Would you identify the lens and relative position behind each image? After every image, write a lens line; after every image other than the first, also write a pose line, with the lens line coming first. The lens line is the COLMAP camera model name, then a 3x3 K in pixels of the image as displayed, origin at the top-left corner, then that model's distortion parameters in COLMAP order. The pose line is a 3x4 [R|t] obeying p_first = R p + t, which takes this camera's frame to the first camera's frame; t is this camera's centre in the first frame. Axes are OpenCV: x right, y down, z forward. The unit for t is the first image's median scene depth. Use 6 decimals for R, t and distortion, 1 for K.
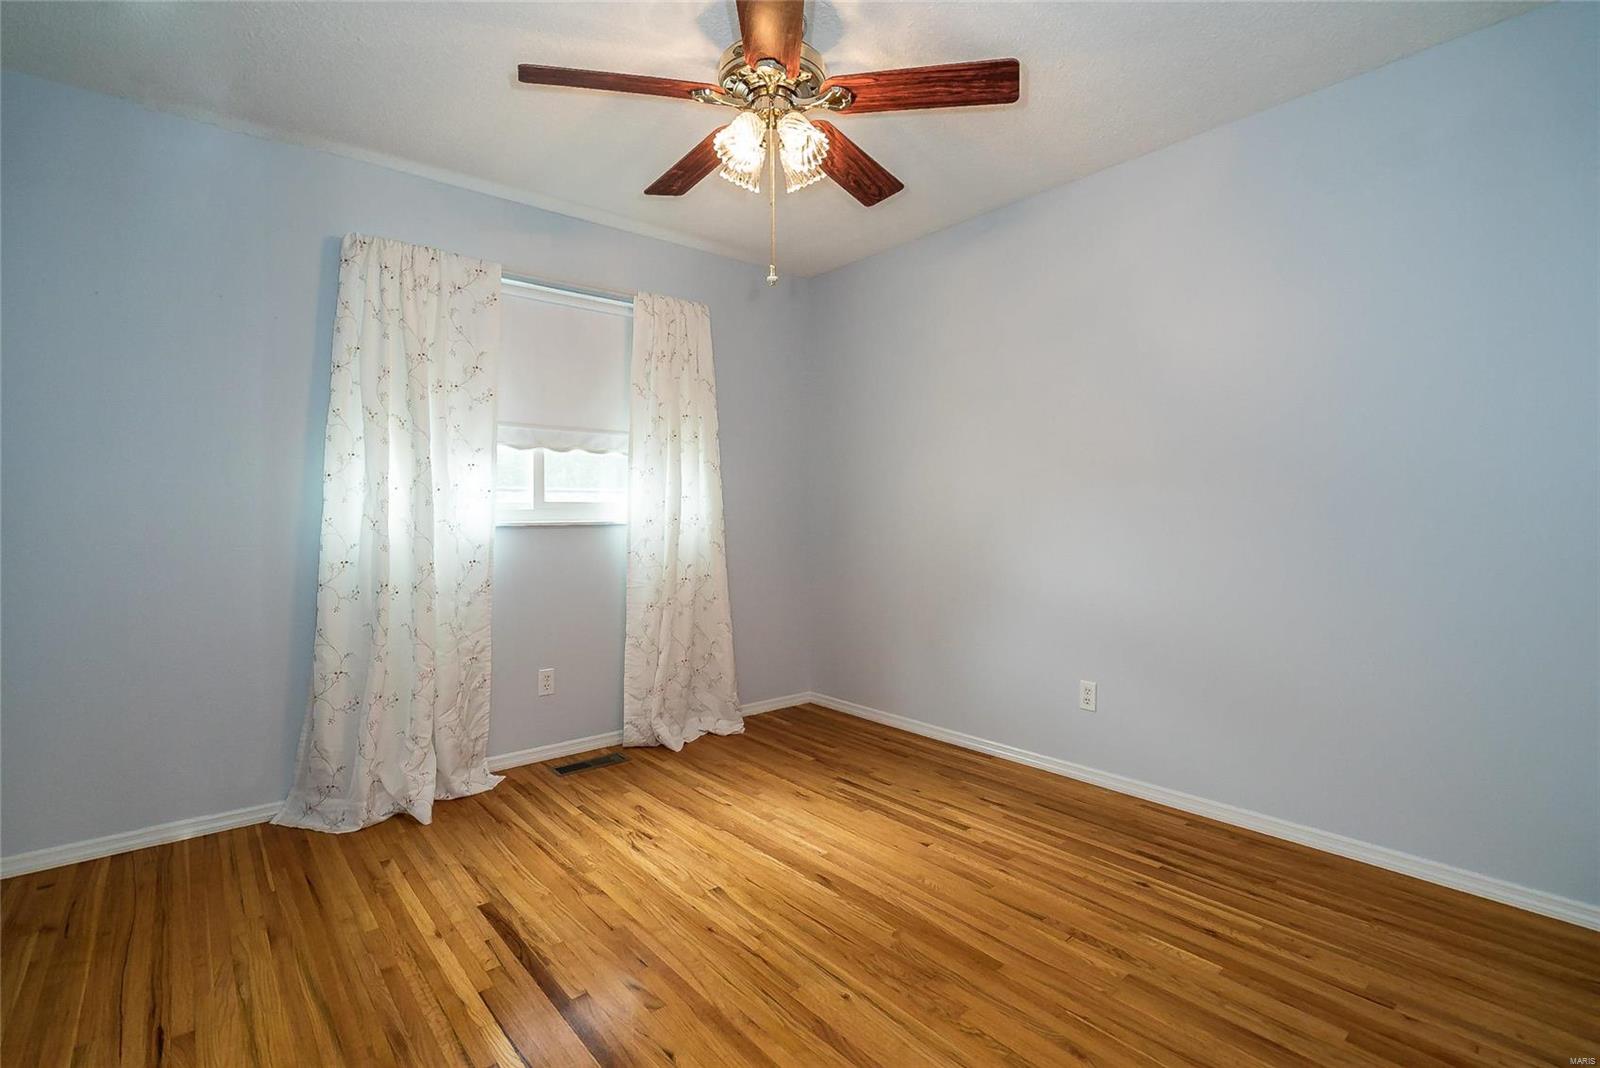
lens RADIAL K [[728.9, 0, 801.6], [0, 728.9, 535.7], [0, 0, 1]] dist [0.000745, 0.000377]
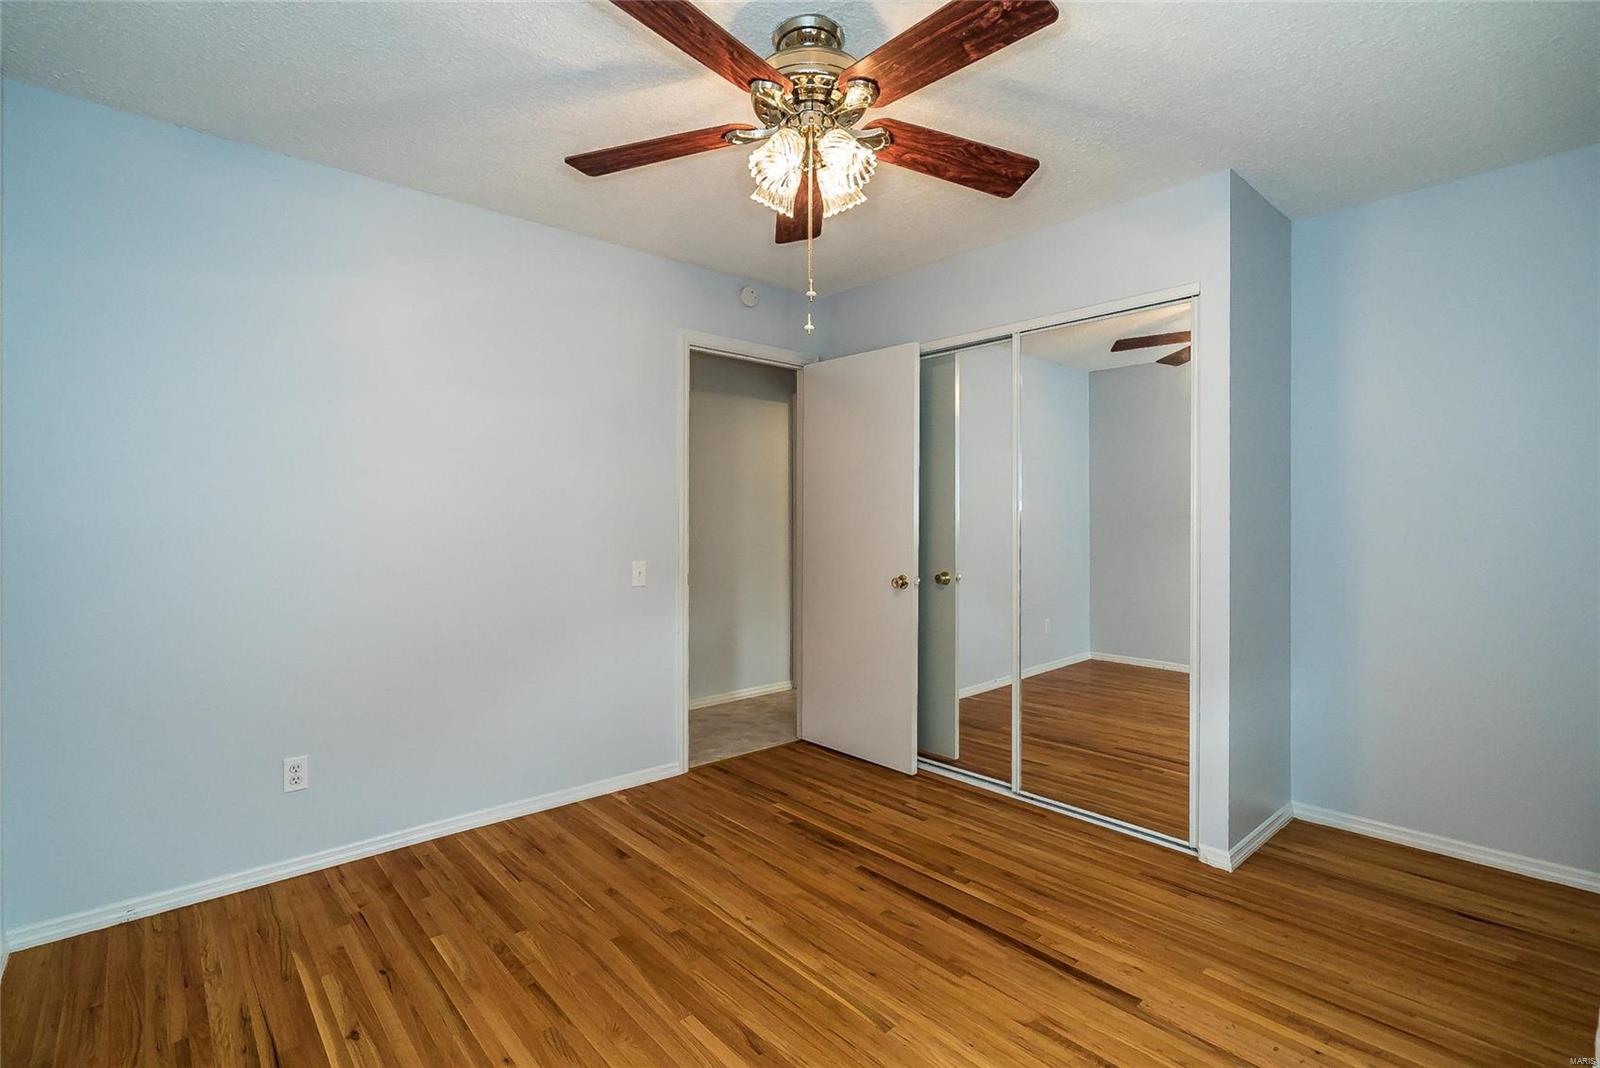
lens RADIAL K [[728.9, 0, 801.6], [0, 728.9, 535.7], [0, 0, 1]] dist [0.000745, 0.000377]
pose [[-0.999527, 0.008200, -0.029644, -0.004100], [0.006943, 0.999081, 0.042287, -0.110297], [0.029964, 0.042061, -0.998666, 1.995340]]
